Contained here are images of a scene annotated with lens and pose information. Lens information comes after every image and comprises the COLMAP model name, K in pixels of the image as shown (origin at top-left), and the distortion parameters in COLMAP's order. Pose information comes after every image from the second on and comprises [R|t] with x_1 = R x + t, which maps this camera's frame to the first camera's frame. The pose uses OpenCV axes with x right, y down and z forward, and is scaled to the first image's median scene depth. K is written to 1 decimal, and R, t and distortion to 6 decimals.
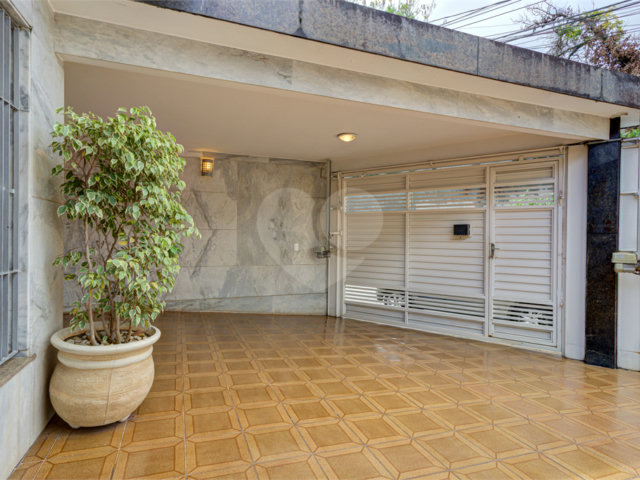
lens RADIAL K [[360.0, 0, 320.0], [0, 360.0, 240.0], [0, 0, 1]] dist [-0.000035, -0.000109]
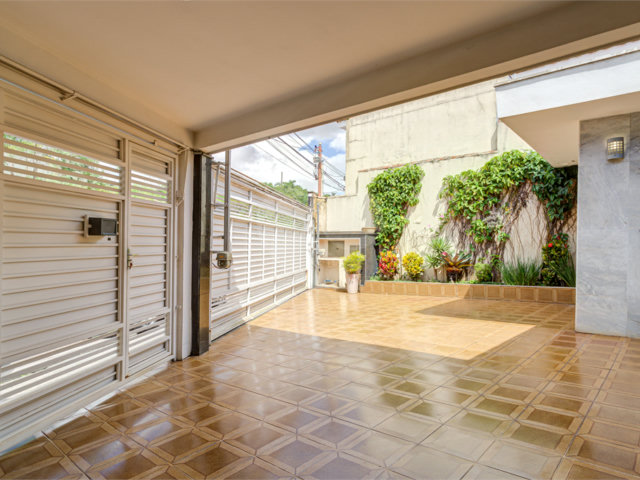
lens RADIAL K [[335.3, 0, 328.6], [0, 335.3, 242.3], [0, 0, 1]] dist [0.002050, 0.000061]
pose [[-0.393685, -0.010613, 0.919184, -0.305989], [-0.002901, 0.999943, 0.010303, -0.009282], [-0.919241, 0.001389, -0.393694, 0.933372]]
